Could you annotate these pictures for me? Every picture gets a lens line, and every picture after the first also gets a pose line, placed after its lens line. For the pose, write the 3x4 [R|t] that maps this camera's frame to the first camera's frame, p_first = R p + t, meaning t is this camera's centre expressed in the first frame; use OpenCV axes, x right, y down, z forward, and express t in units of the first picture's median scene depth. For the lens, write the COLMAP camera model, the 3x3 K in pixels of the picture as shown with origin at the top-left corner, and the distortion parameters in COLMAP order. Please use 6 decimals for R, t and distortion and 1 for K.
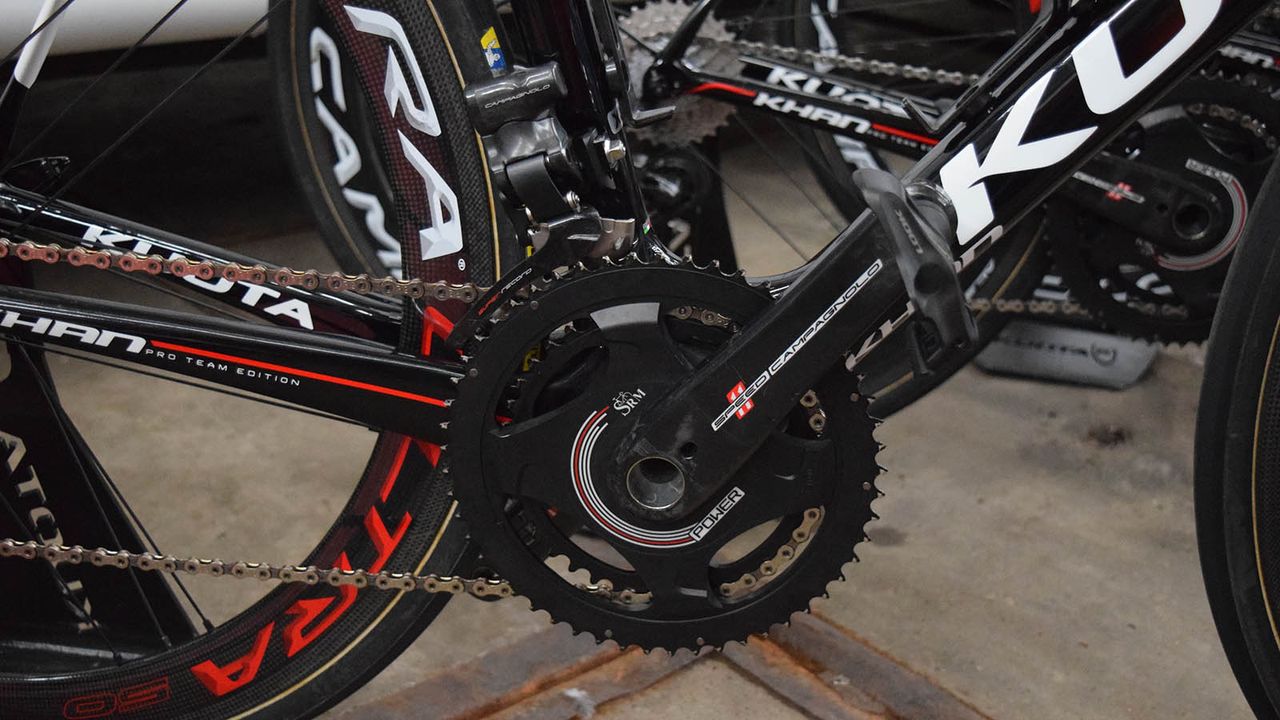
lens RADIAL K [[1380.7, 0, 640.0], [0, 1380.7, 360.0], [0, 0, 1]] dist [-0.068880, -0.001828]
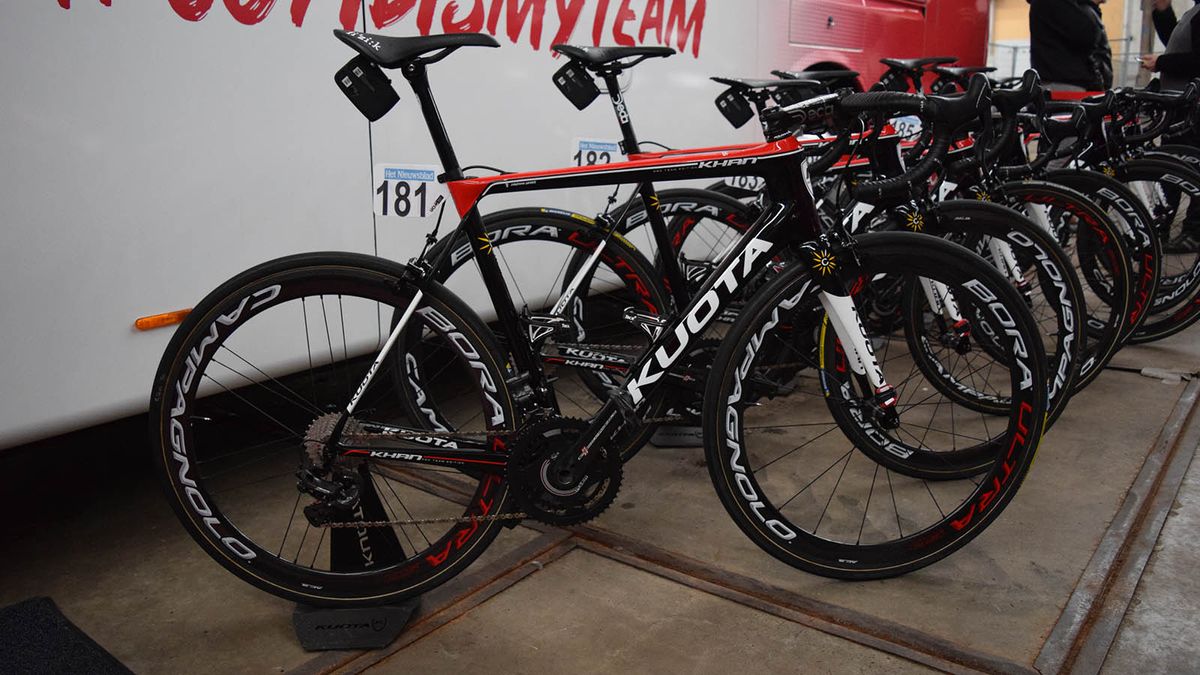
lens RADIAL K [[1009.2, 0, 600.0], [0, 1009.2, 337.5], [0, 0, 1]] dist [-0.205619, -0.000274]
pose [[0.977797, -0.109421, 0.178719, -0.313804], [0.135237, 0.980972, -0.139304, 0.102348], [-0.160075, 0.160381, 0.973989, -1.592643]]
